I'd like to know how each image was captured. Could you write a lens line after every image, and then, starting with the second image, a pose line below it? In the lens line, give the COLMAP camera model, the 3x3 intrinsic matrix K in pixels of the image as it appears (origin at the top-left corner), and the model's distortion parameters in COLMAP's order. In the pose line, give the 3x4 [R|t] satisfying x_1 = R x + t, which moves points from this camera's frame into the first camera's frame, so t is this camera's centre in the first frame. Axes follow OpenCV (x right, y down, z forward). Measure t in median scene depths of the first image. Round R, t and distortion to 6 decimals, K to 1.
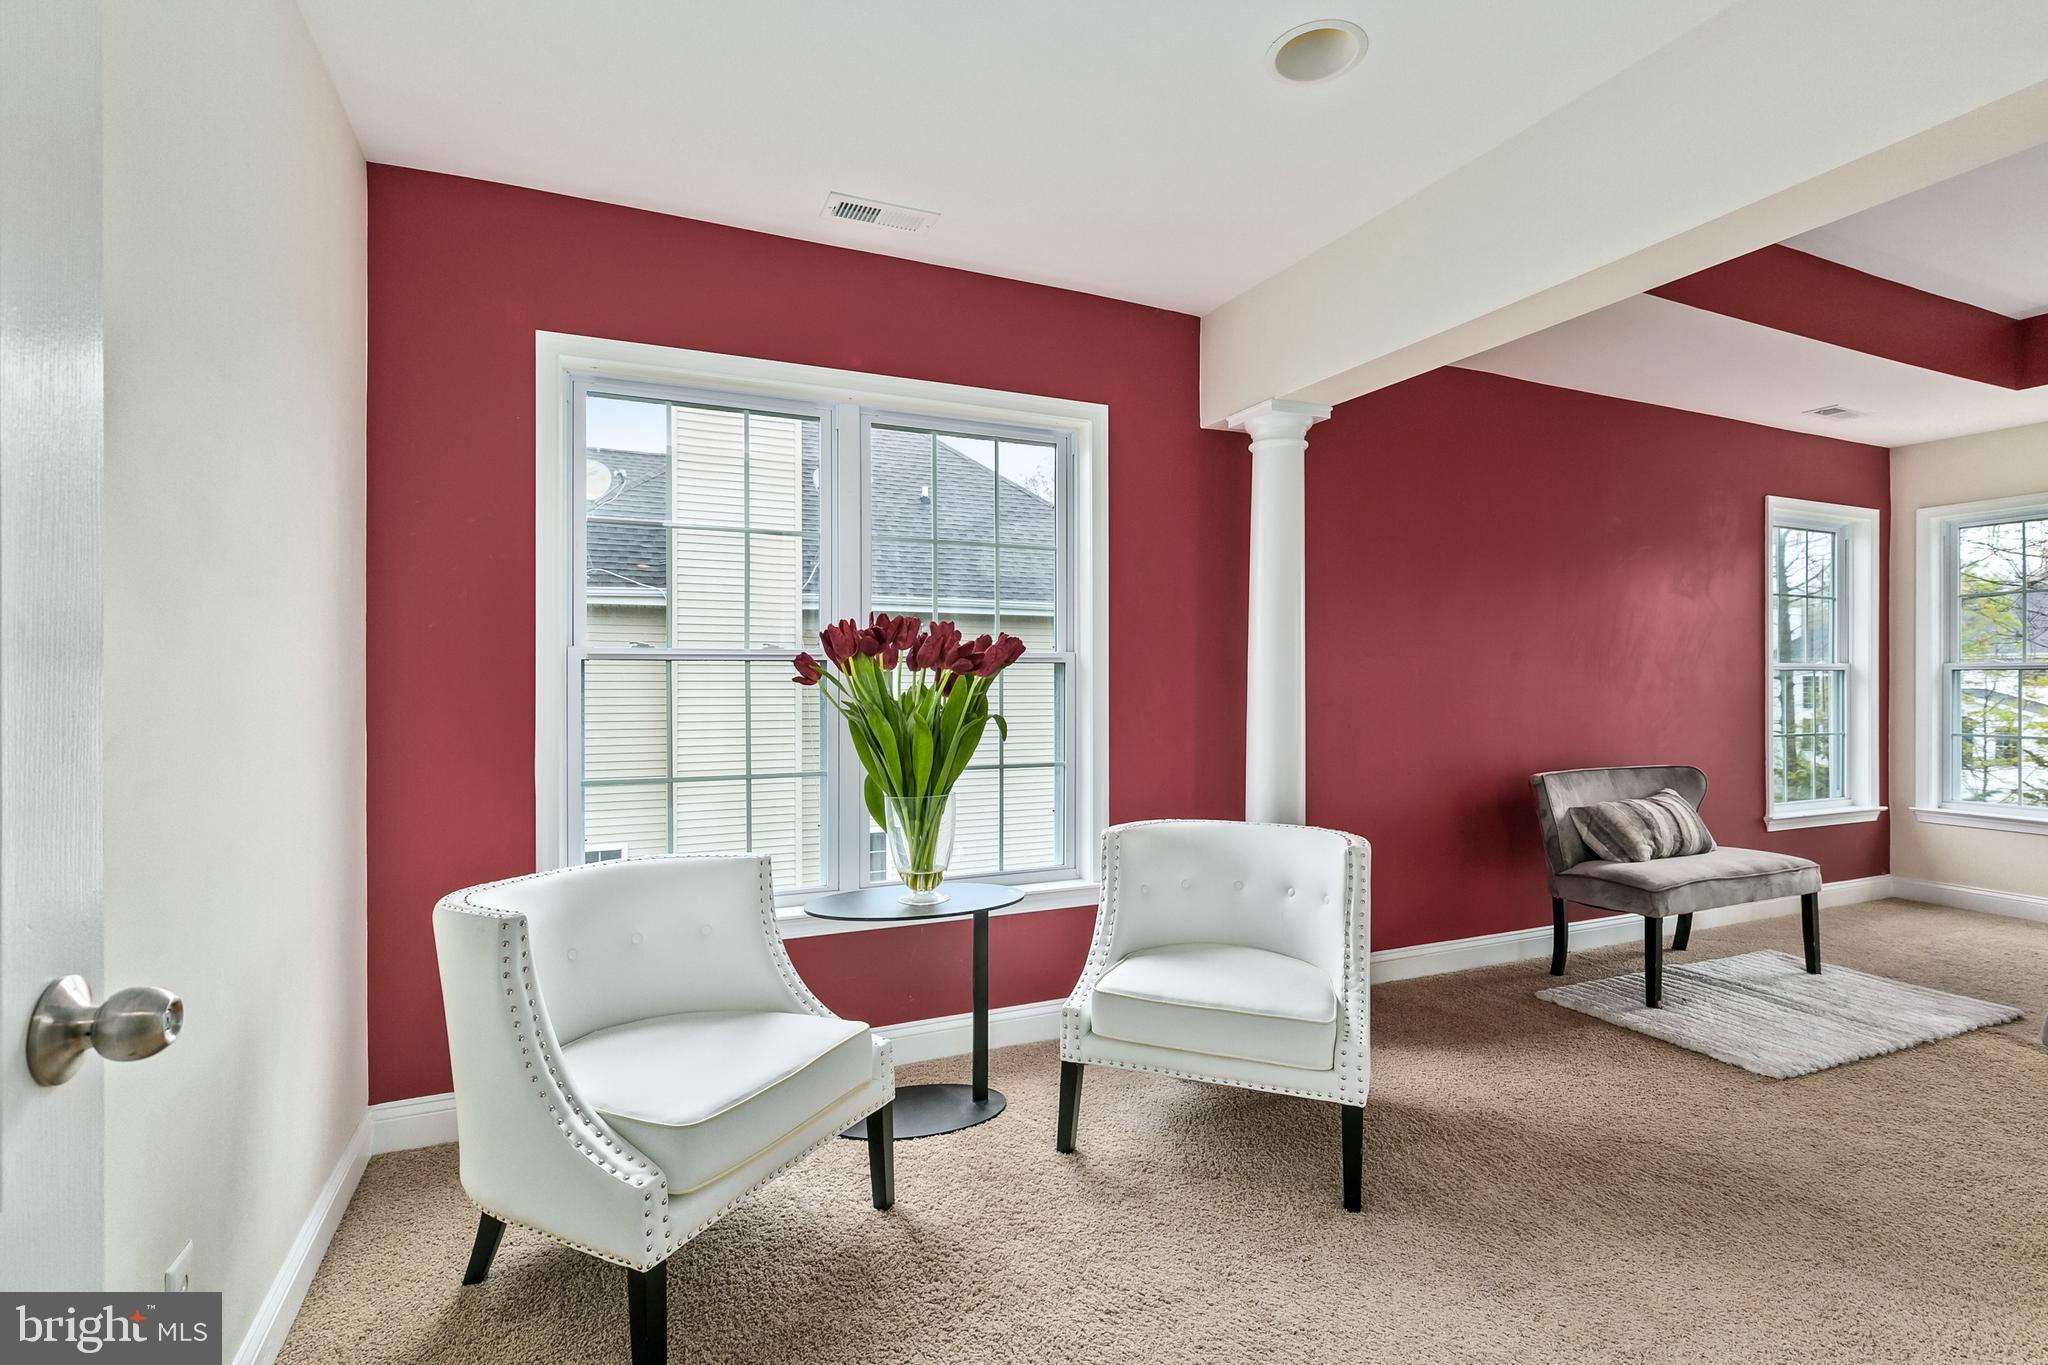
lens RADIAL K [[959.8, 0, 1024.0], [0, 959.8, 682.5], [0, 0, 1]] dist [0.000090, 0.000257]
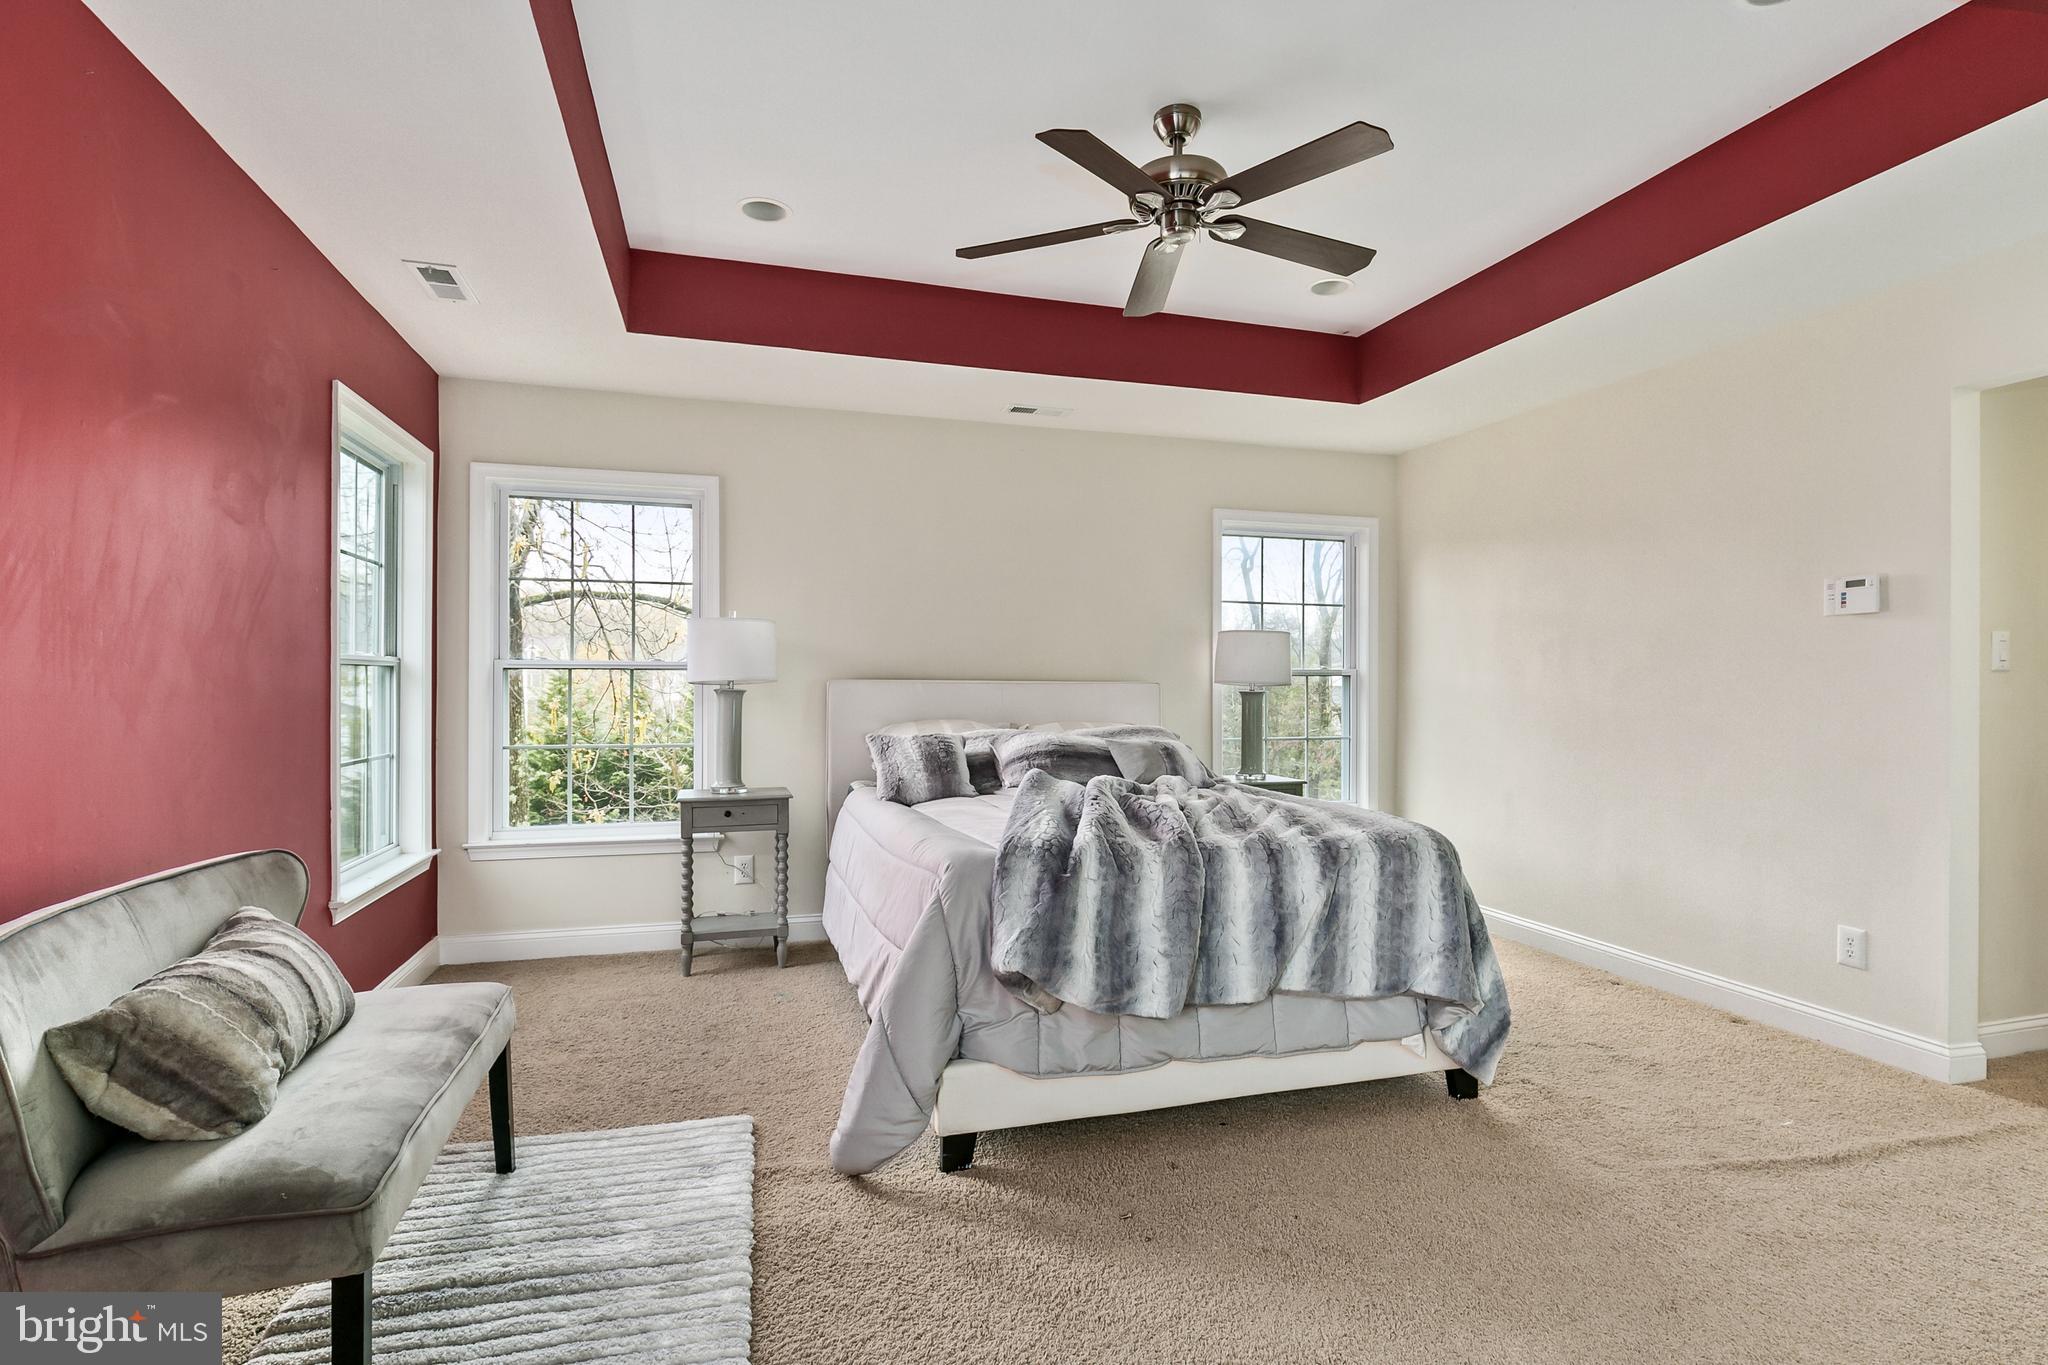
lens RADIAL K [[1004.0, 0, 1024.0], [0, 1004.0, 682.5], [0, 0, 1]] dist [0.000005, 0.000502]
pose [[0.144654, -0.001460, 0.989481, 0.251673], [0.004908, 0.999988, 0.000758, 0.000826], [-0.989470, 0.004747, 0.144659, 0.587948]]
